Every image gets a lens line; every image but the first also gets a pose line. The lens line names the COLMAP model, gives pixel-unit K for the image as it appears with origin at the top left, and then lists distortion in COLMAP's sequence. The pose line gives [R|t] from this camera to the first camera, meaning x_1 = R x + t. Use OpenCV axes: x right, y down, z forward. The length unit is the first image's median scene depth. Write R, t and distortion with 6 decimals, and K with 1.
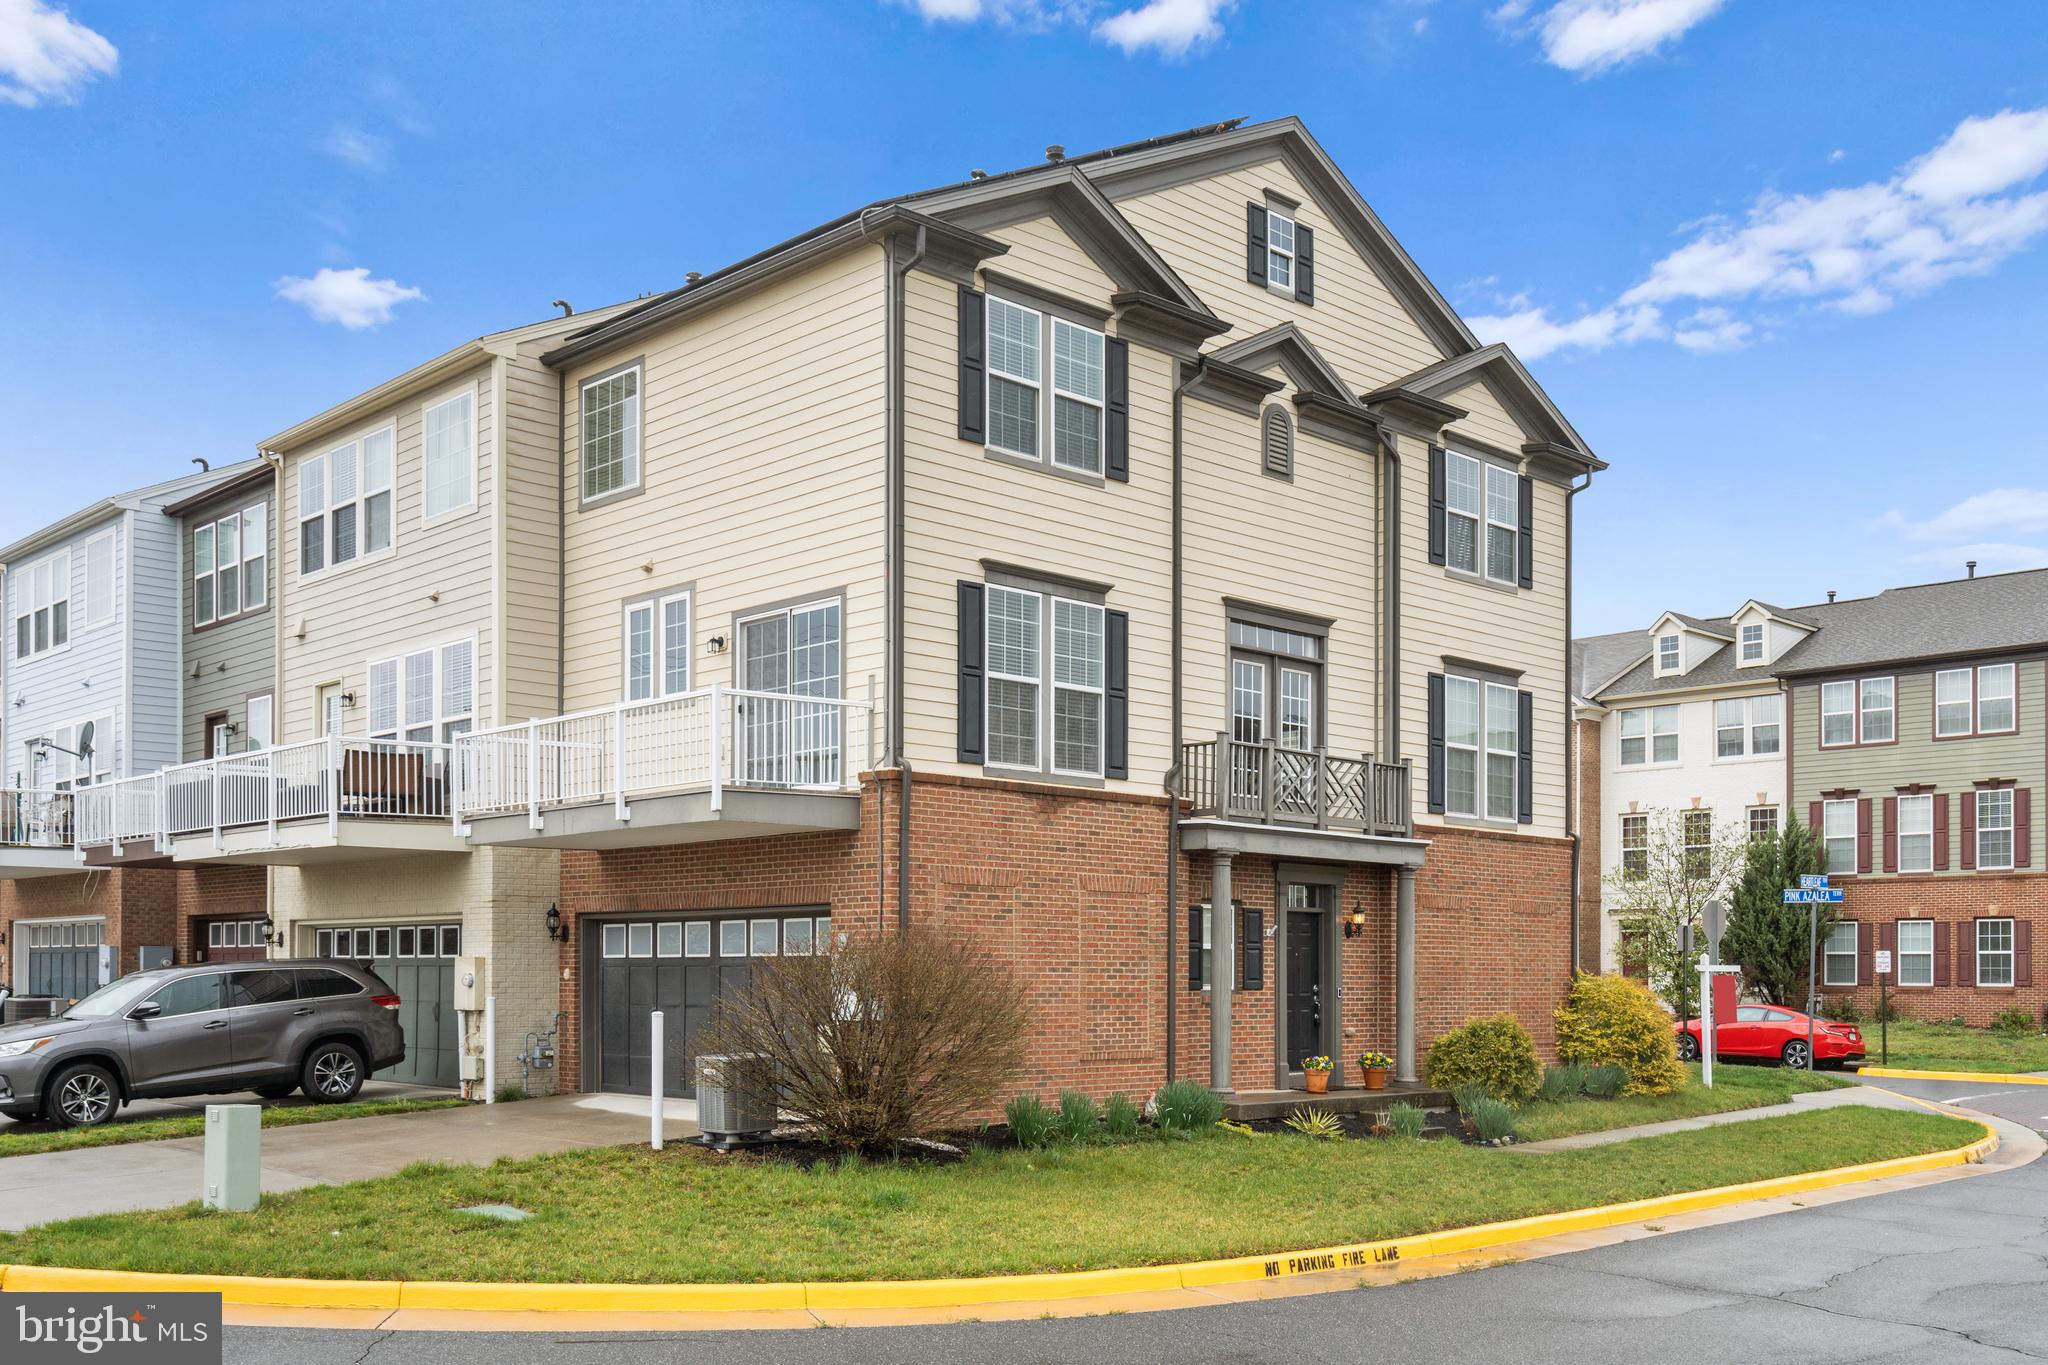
lens RADIAL K [[1884.0, 0, 1024.0], [0, 1884.0, 682.5], [0, 0, 1]] dist [-0.004686, -0.001709]
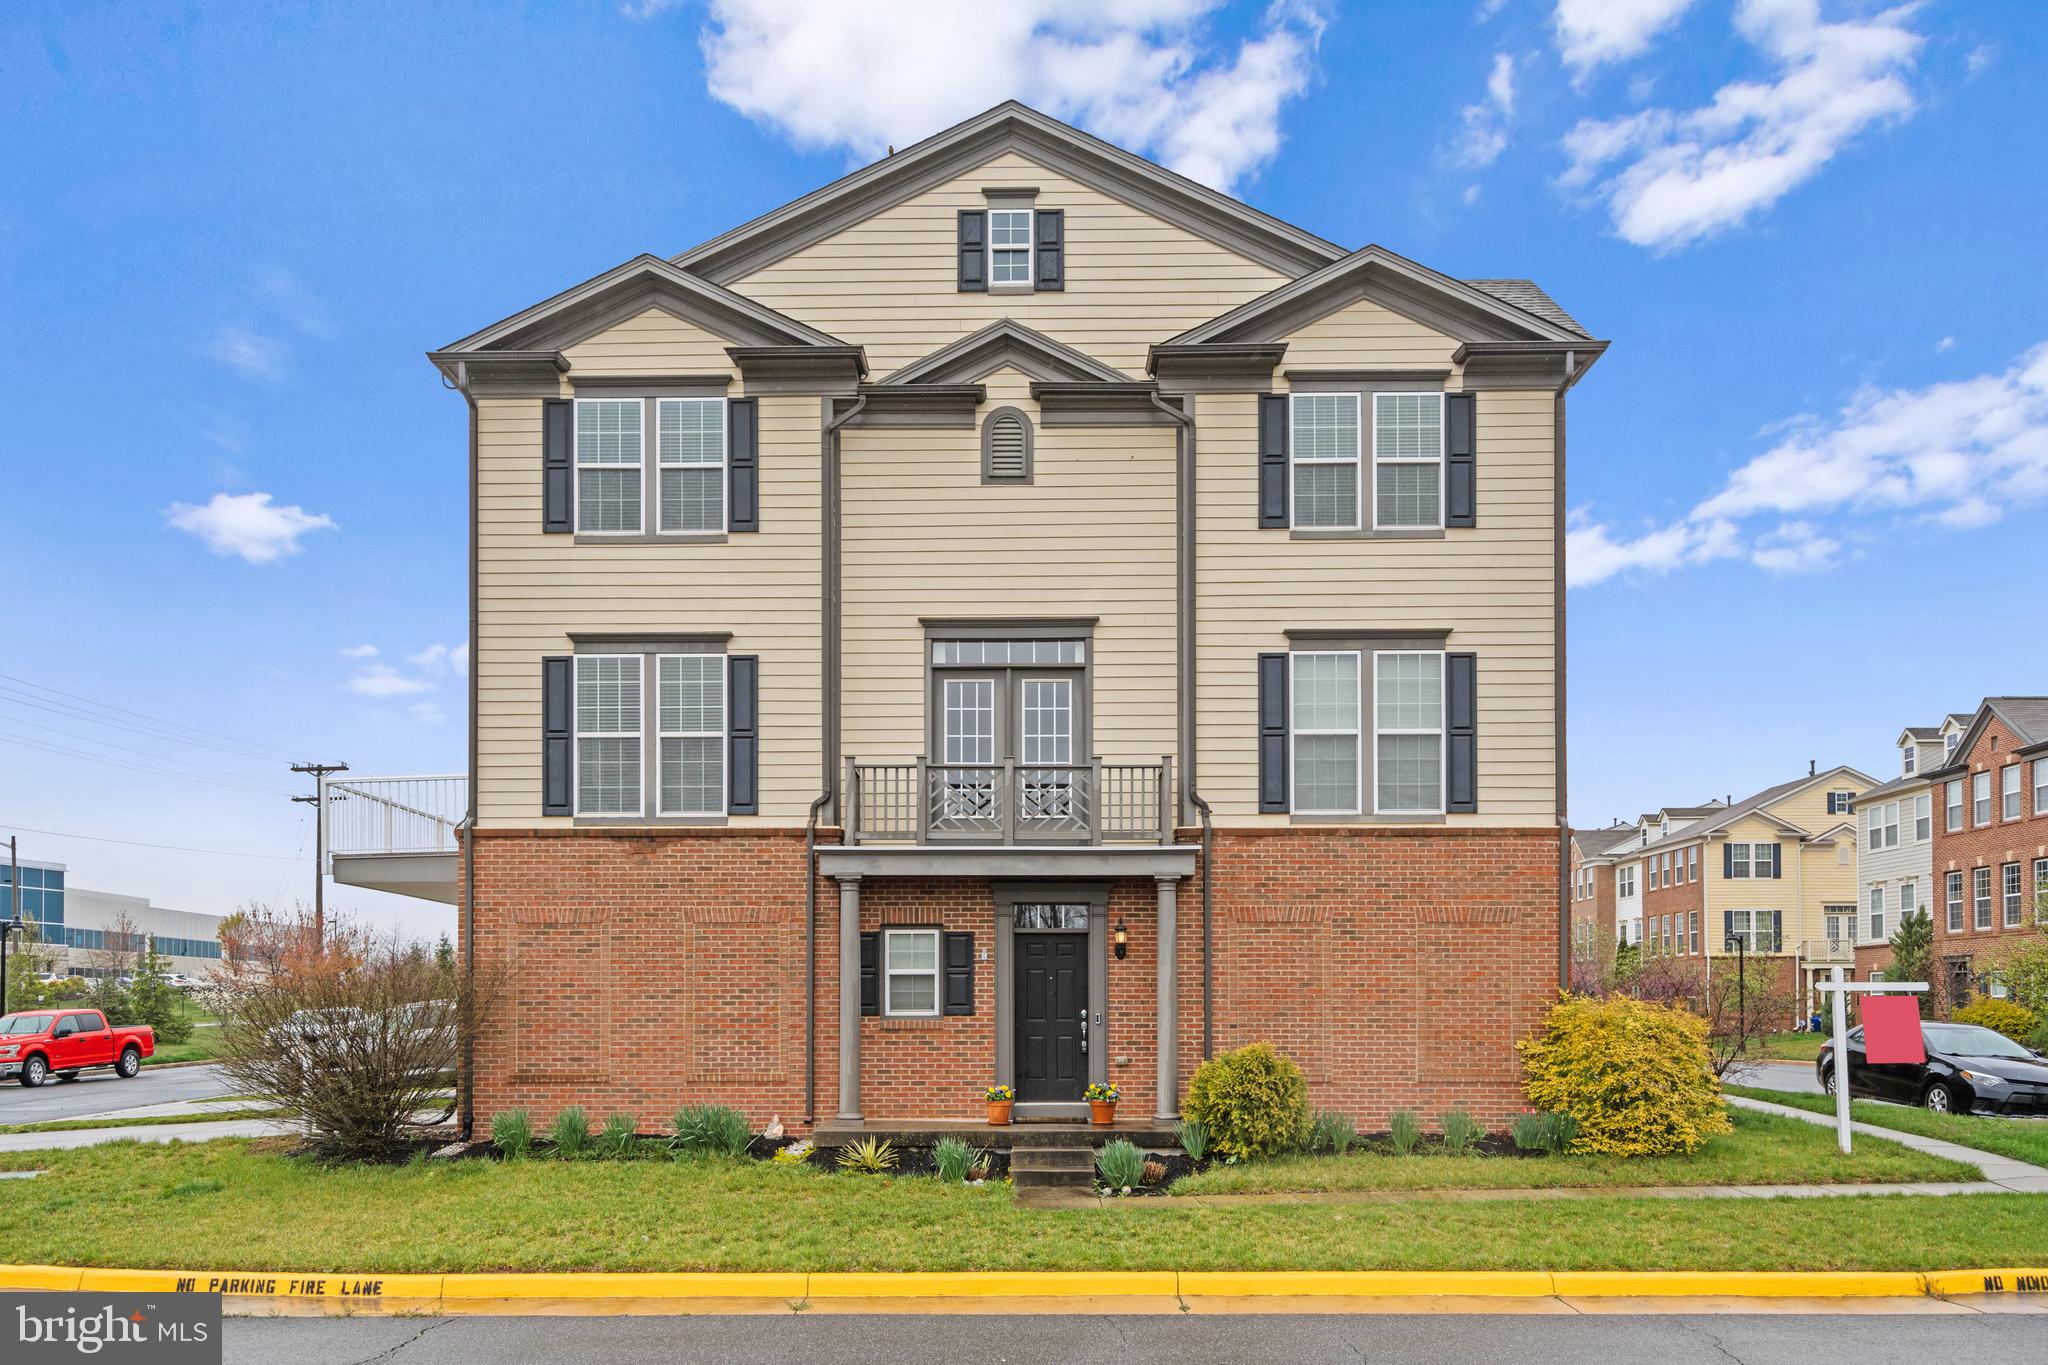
lens RADIAL K [[1434.0, 0, 983.7], [0, 1434.0, 817.1], [0, 0, 1]] dist [0.005310, 0.000514]
pose [[0.716582, -0.096238, -0.690831, 0.683560], [0.112725, 0.993394, -0.021460, 0.082876], [0.688333, -0.062496, 0.722697, 0.505038]]
